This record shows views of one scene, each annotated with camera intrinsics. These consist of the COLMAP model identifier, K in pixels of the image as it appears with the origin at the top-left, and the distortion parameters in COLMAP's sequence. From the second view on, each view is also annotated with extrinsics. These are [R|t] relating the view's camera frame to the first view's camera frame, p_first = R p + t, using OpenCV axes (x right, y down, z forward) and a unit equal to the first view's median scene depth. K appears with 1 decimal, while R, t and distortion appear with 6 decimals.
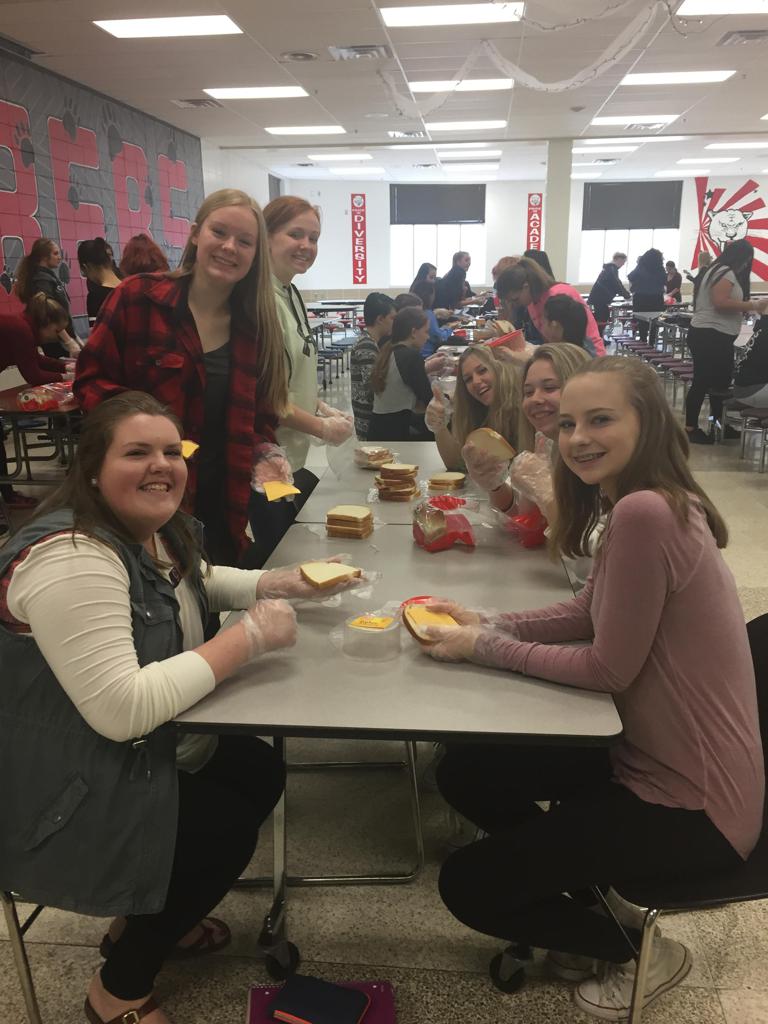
lens RADIAL K [[869.9, 0, 387.5], [0, 869.9, 509.9], [0, 0, 1]] dist [0.094534, -0.133848]
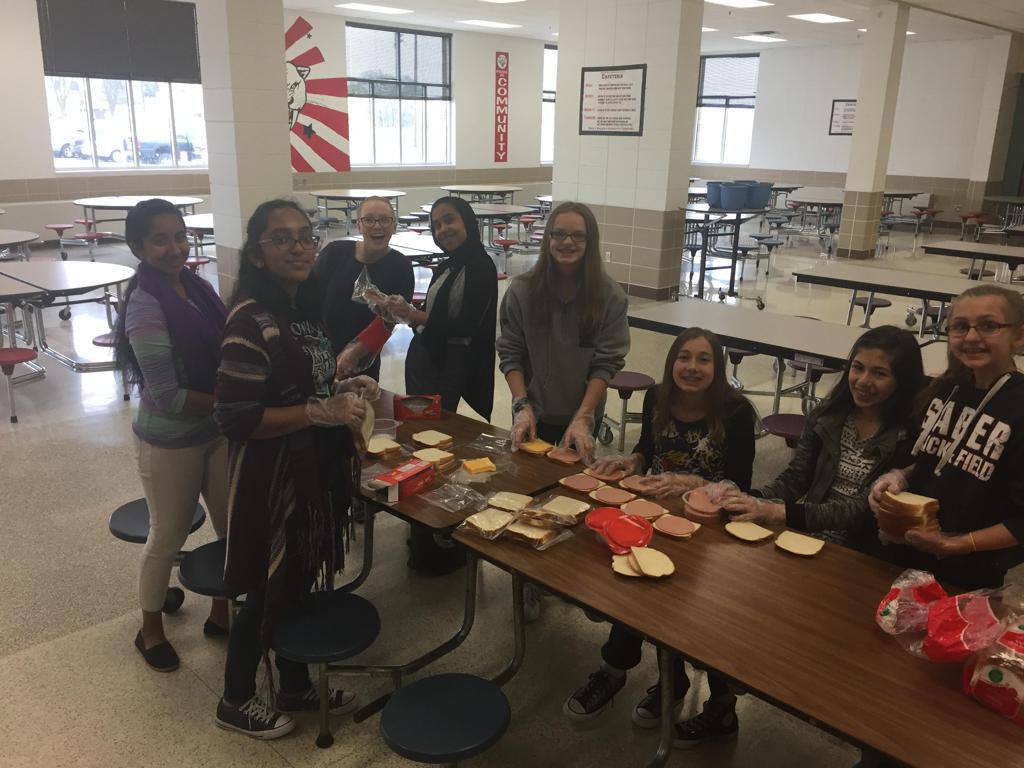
lens RADIAL K [[869.9, 0, 509.8], [0, 869.9, 375.6], [0, 0, 1]] dist [0.094534, -0.133848]
pose [[0.629903, -0.189504, 0.753200, -0.035144], [0.178697, 0.979121, 0.096901, -0.147559], [-0.755837, 0.073556, 0.650615, 0.472641]]
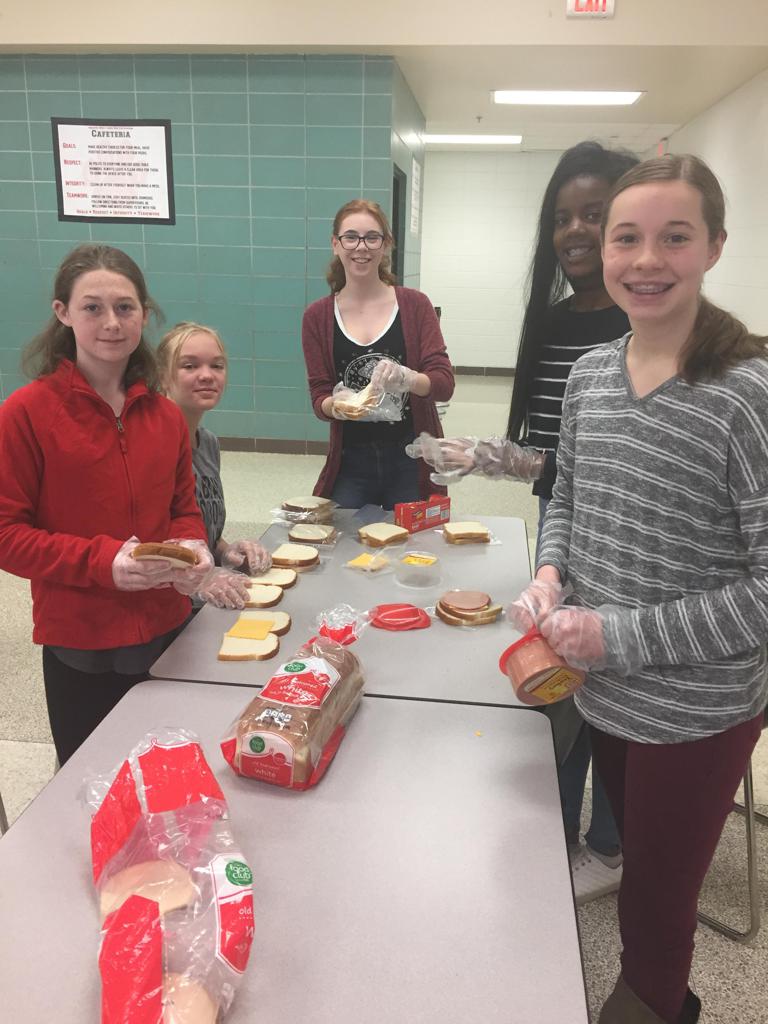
lens RADIAL K [[869.9, 0, 383.1], [0, 869.9, 509.3], [0, 0, 1]] dist [0.094534, -0.133848]
pose [[0.001767, -0.283646, 0.958927, 0.033860], [0.236571, 0.931827, 0.275194, -0.184085], [-0.971613, 0.226368, 0.068749, 0.624768]]
